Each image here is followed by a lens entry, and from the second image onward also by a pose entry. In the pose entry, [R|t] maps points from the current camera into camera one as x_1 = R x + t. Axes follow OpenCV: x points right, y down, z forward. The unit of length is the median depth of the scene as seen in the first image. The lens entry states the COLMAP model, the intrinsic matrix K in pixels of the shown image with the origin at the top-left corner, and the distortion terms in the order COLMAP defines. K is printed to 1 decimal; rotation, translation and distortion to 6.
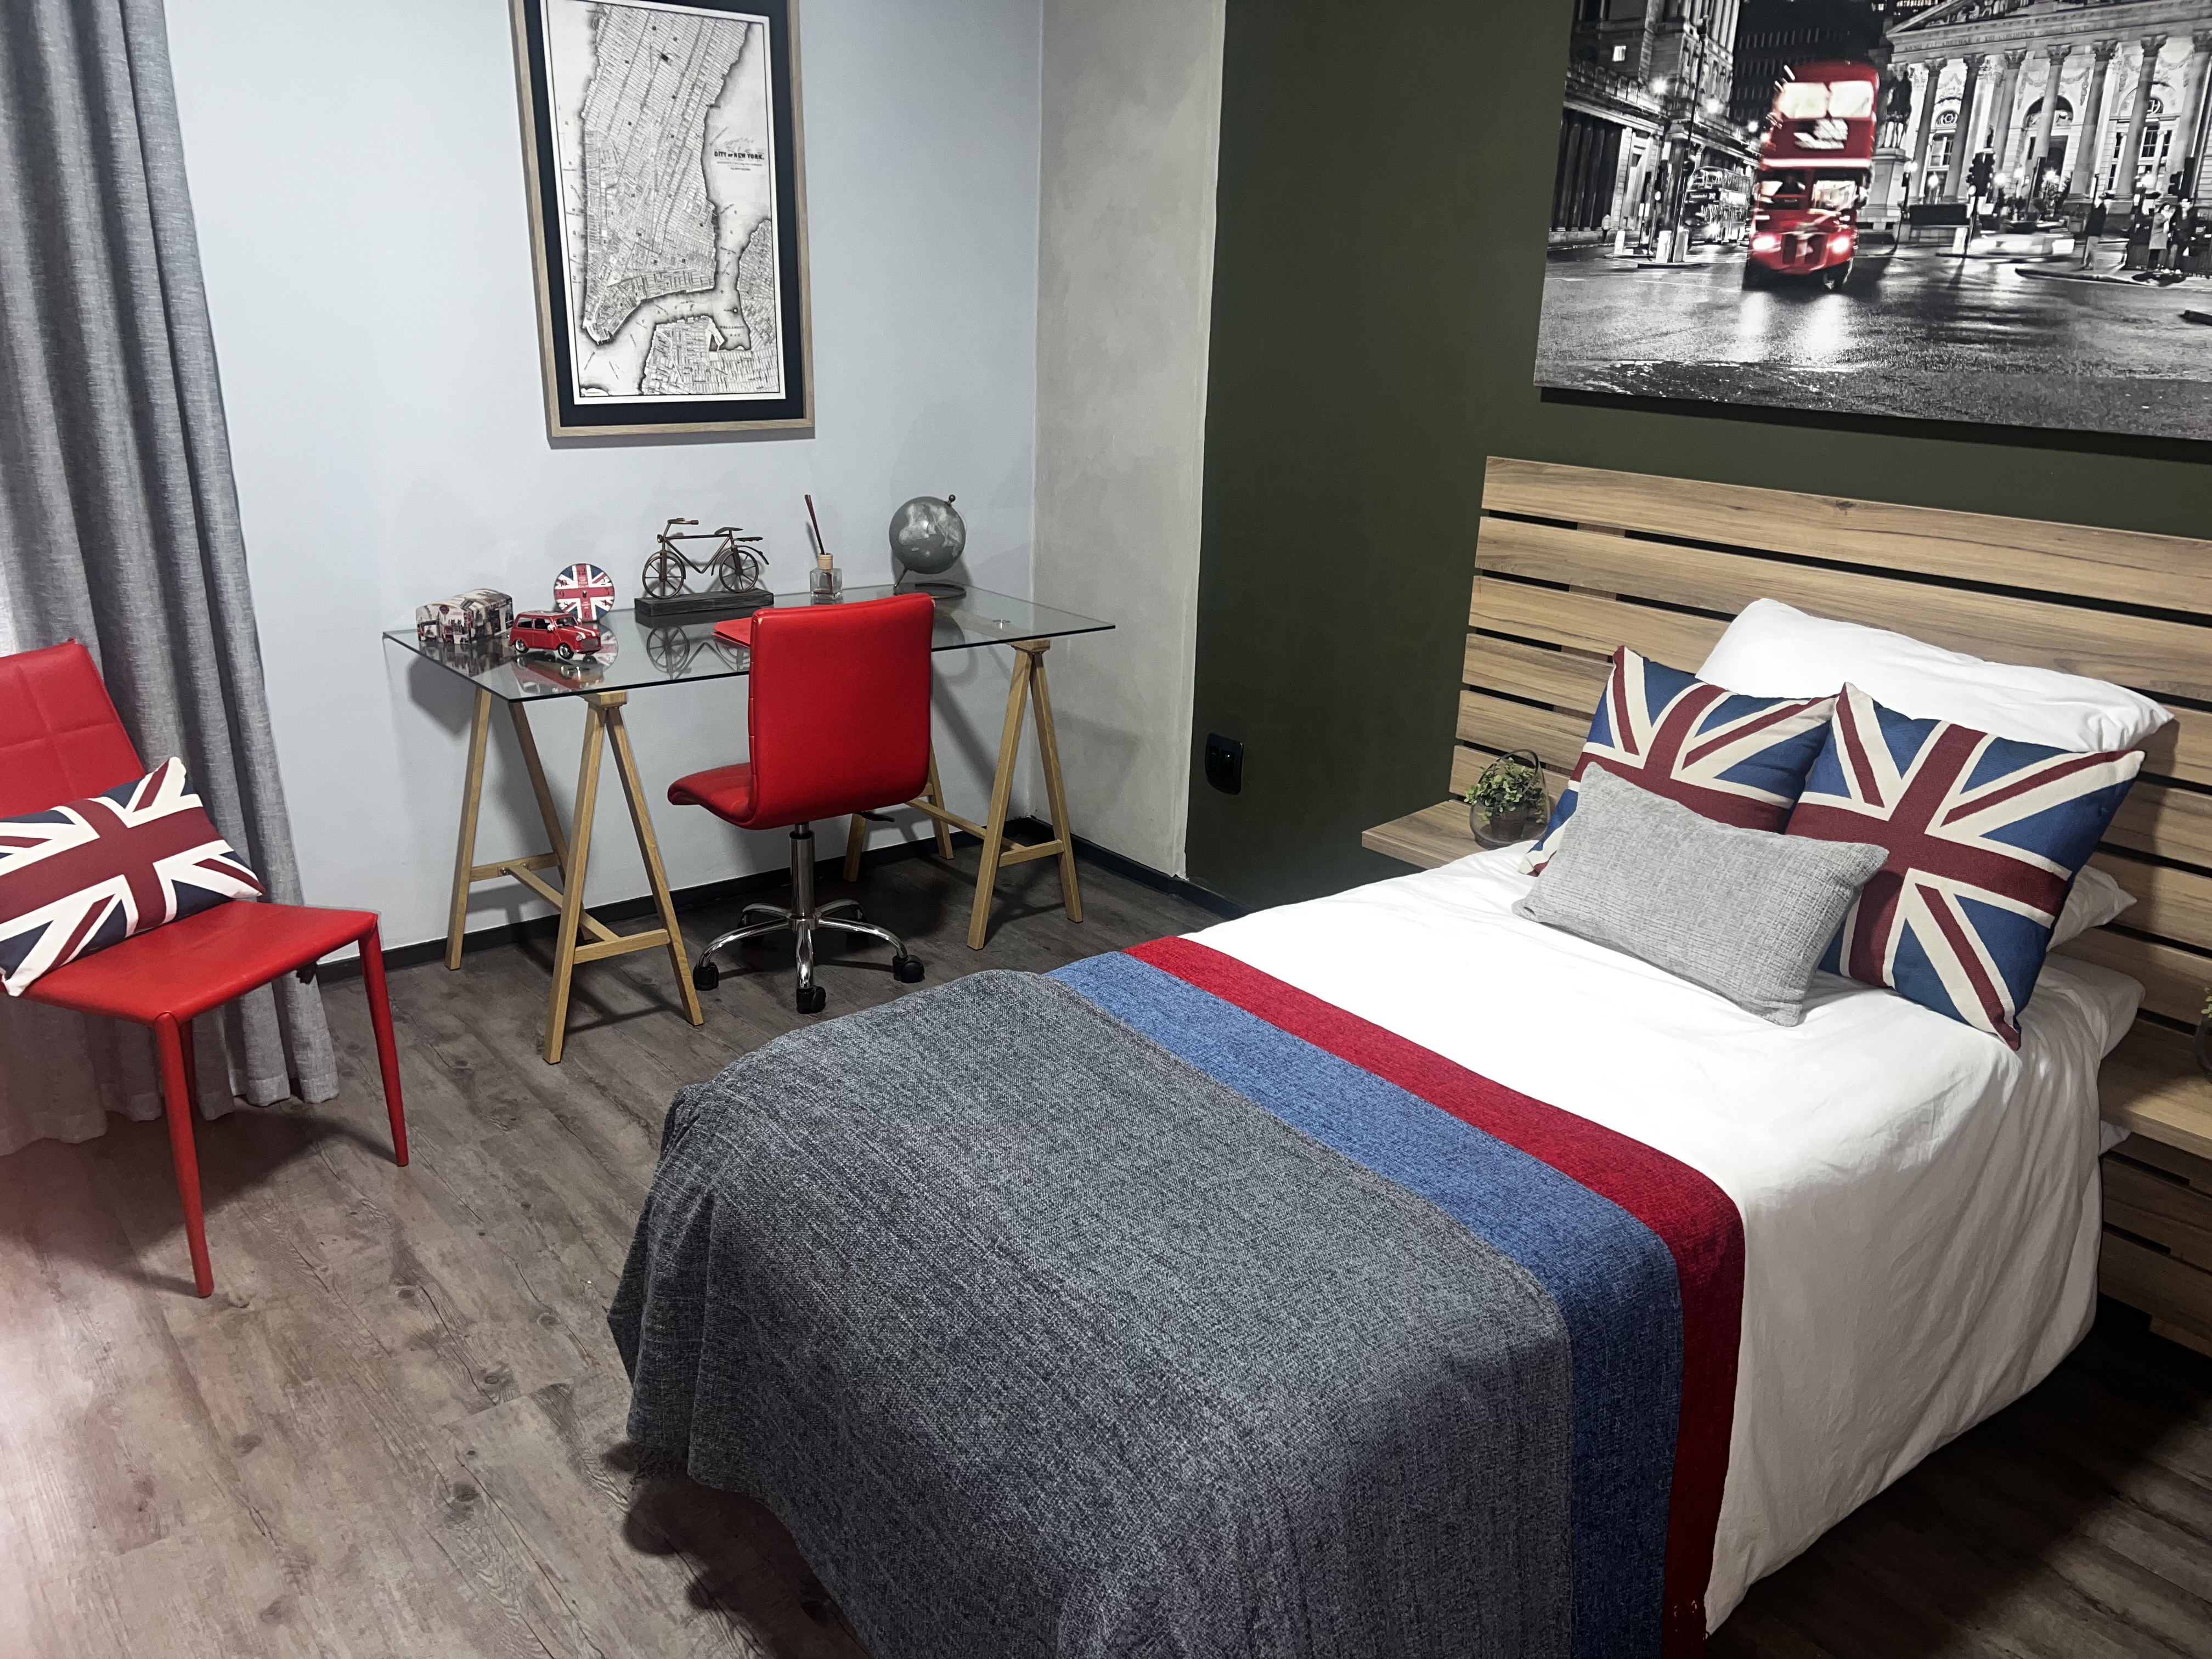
lens RADIAL K [[1678.1, 0, 1105.5], [0, 1678.1, 837.3], [0, 0, 1]] dist [0.043271, -0.043194]
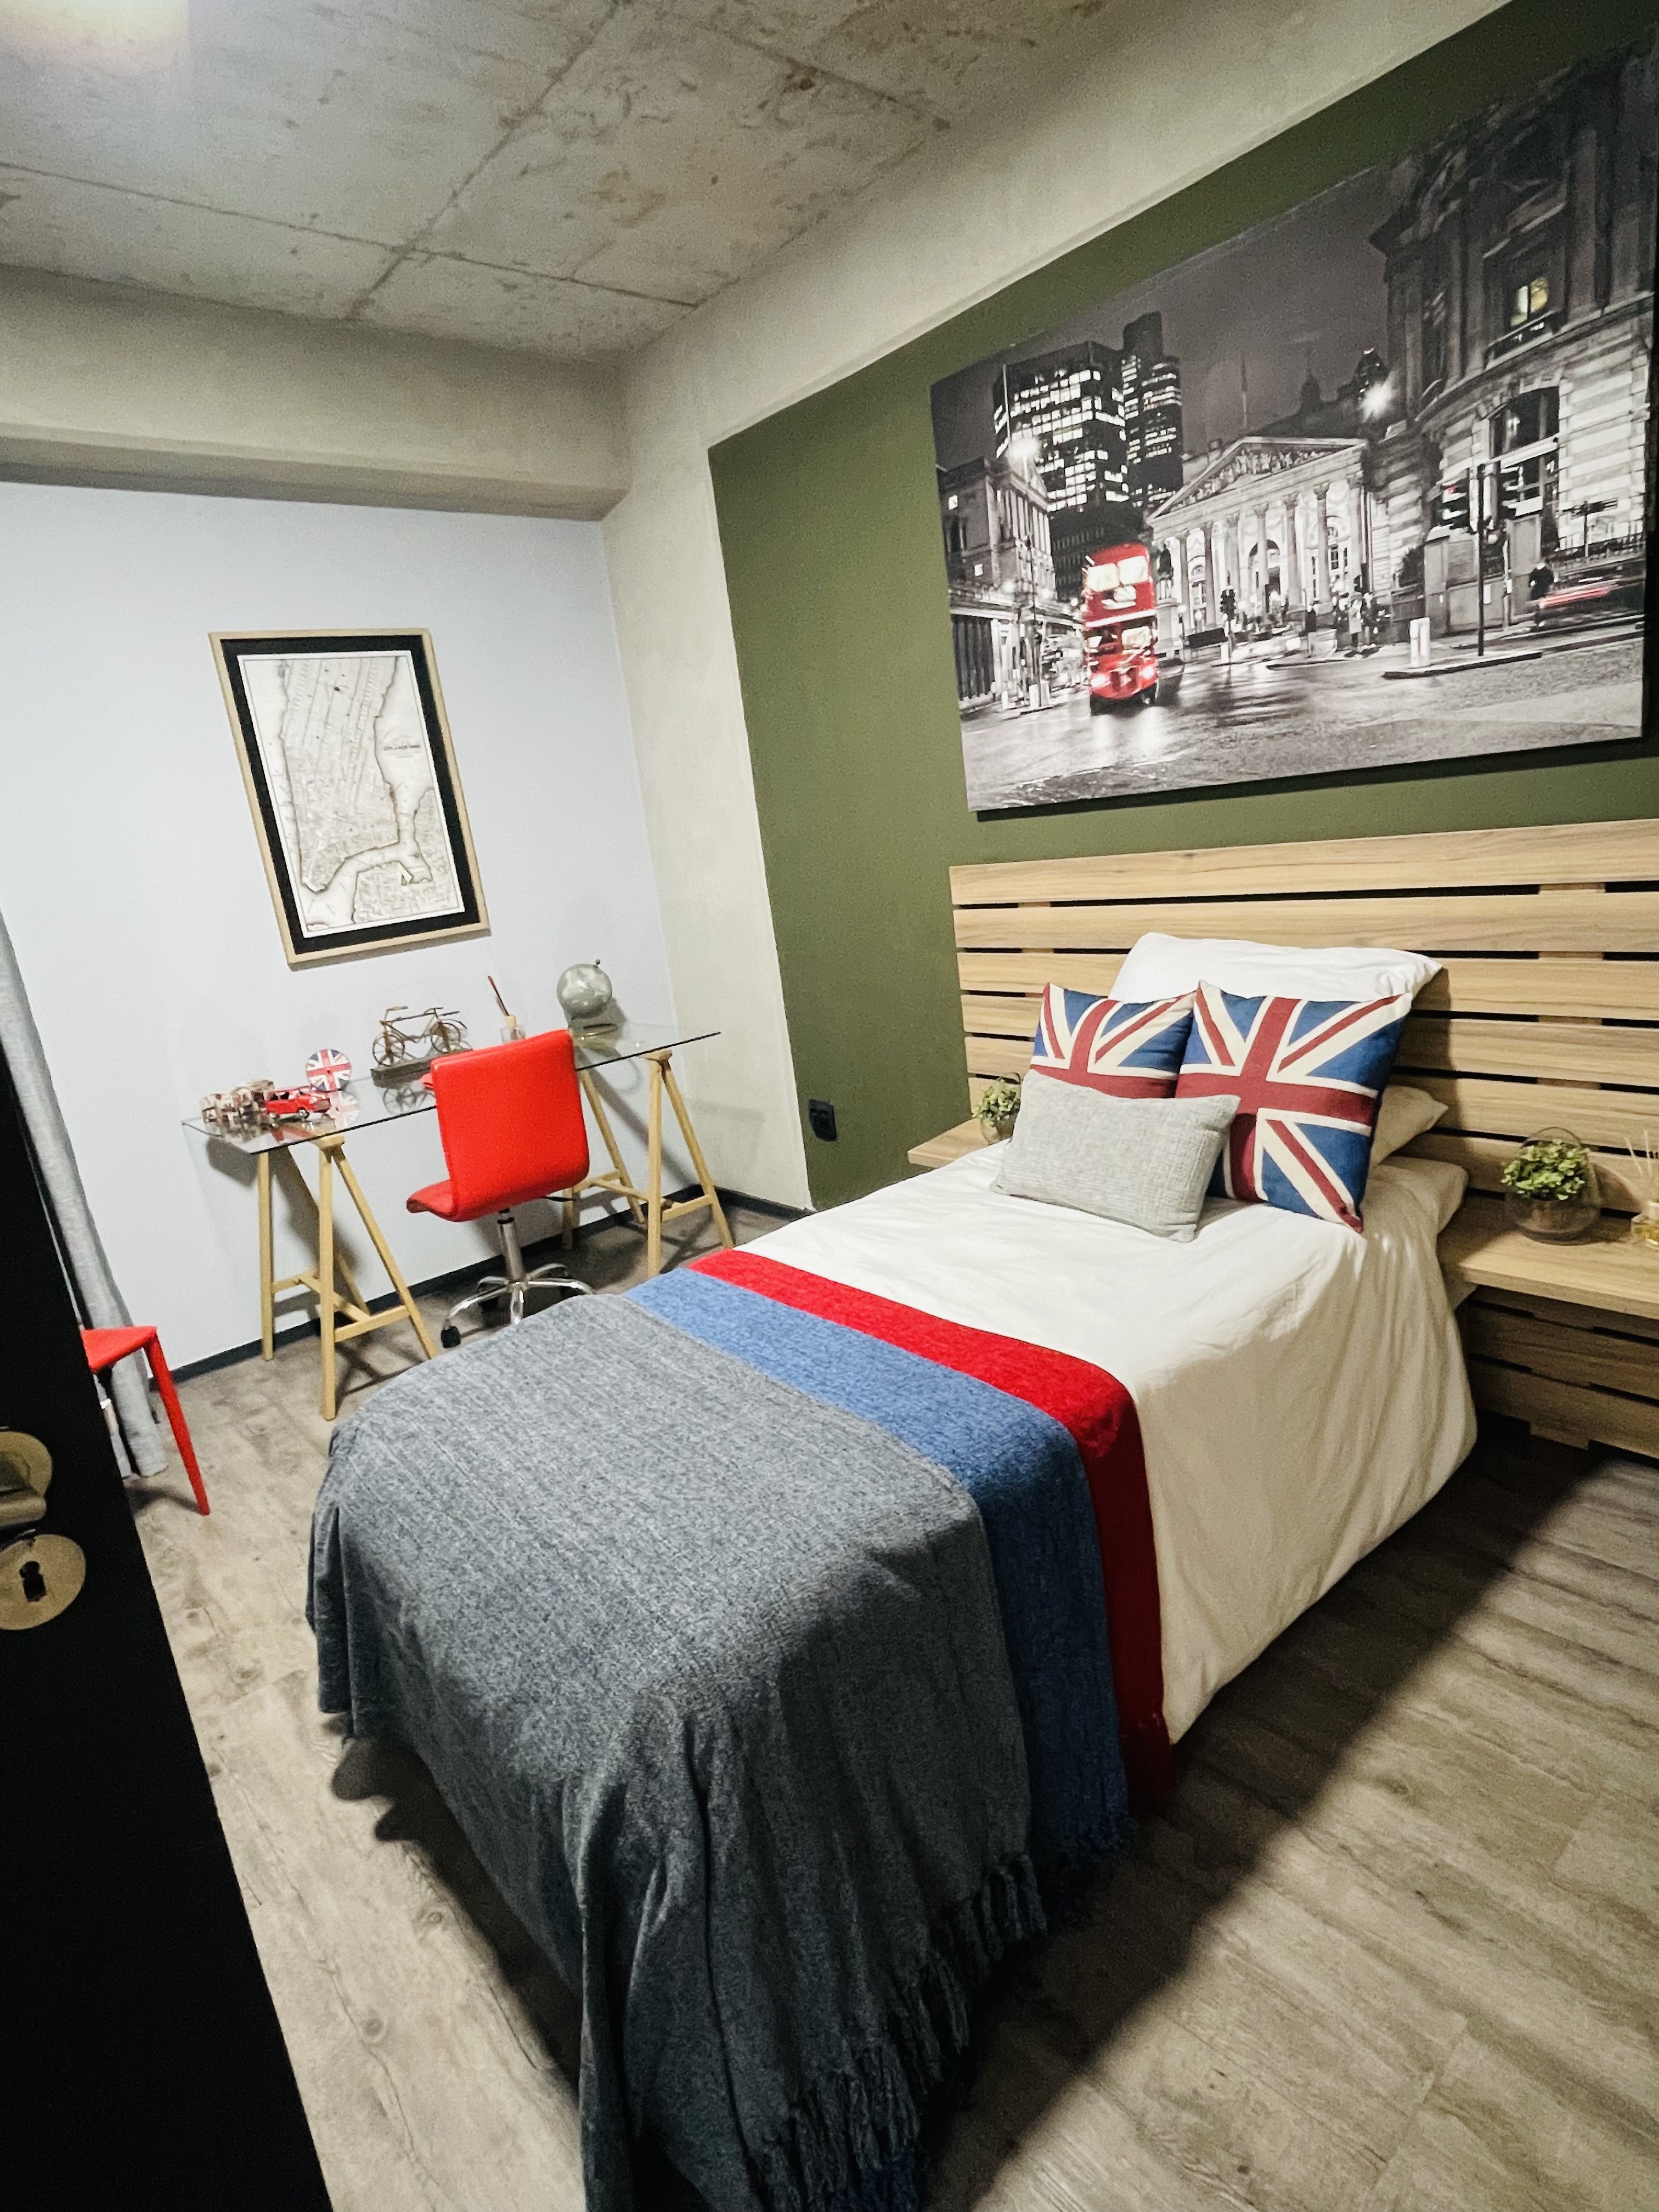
lens RADIAL K [[1189.6, 0, 827.9], [0, 1189.6, 1095.1], [0, 0, 1]] dist [0.001488, -0.005688]
pose [[0.987497, -0.157503, -0.006506, 0.139374], [0.156370, 0.983947, -0.086005, 0.032005], [0.019948, 0.083912, 0.996273, 0.067500]]
